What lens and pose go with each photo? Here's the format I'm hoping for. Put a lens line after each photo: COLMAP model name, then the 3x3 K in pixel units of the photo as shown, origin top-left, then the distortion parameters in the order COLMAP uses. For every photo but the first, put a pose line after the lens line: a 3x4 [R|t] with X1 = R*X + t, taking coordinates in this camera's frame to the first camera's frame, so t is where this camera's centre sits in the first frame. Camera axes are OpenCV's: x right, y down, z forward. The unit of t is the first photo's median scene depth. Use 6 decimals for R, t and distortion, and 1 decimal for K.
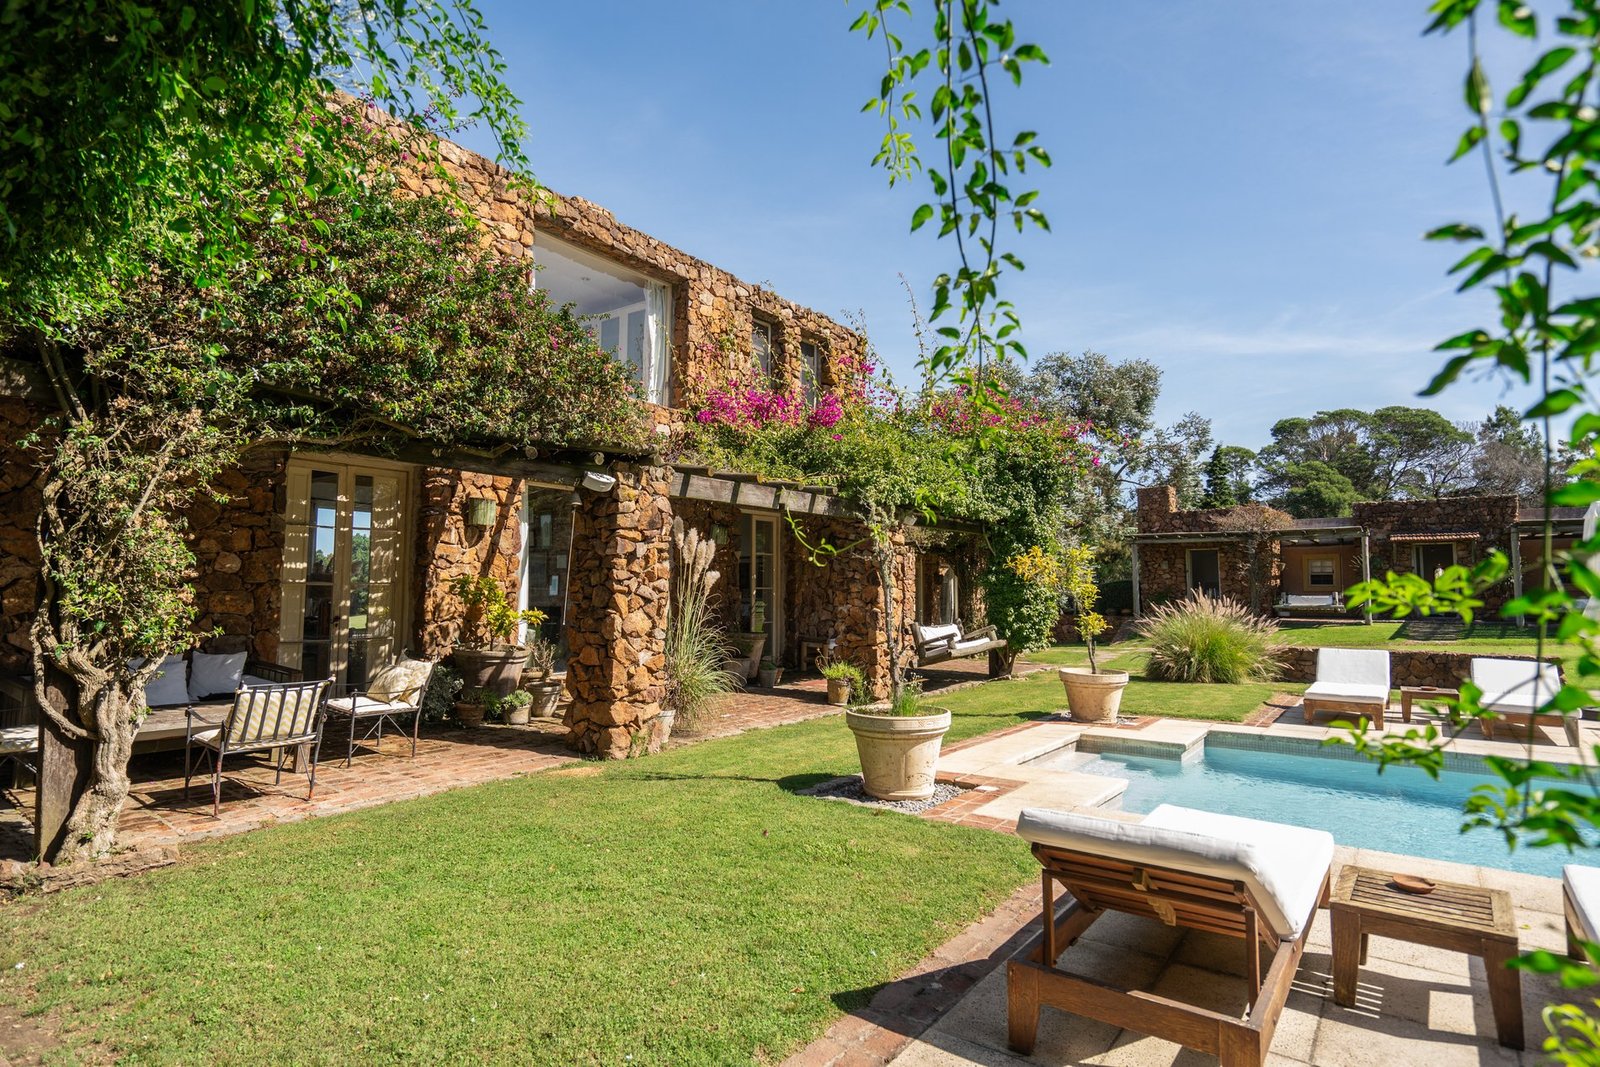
lens RADIAL K [[818.5, 0, 800.5], [0, 818.5, 534.1], [0, 0, 1]] dist [-0.001098, 0.000205]
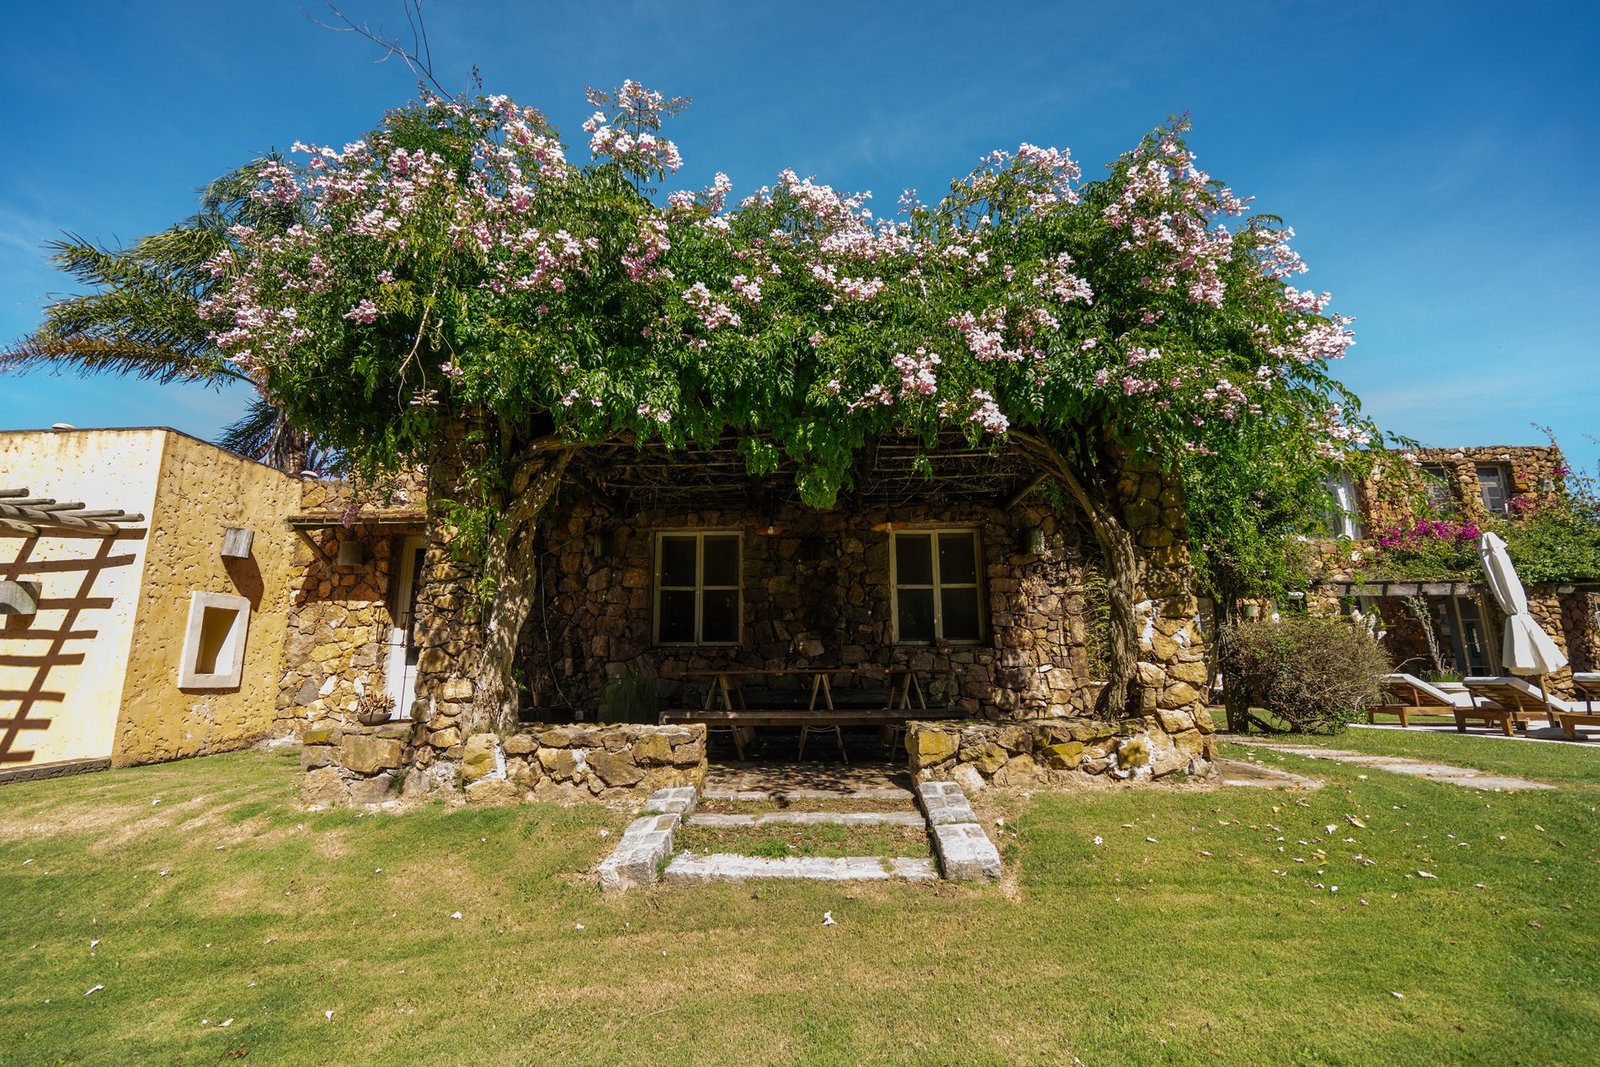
lens RADIAL K [[718.5, 0, 796.6], [0, 718.5, 532.0], [0, 0, 1]] dist [-0.001032, 0.000240]
pose [[0.567254, -0.174558, -0.804831, 0.384068], [0.062245, 0.983571, -0.169454, 0.012207], [0.821187, 0.046027, 0.568800, -0.836932]]
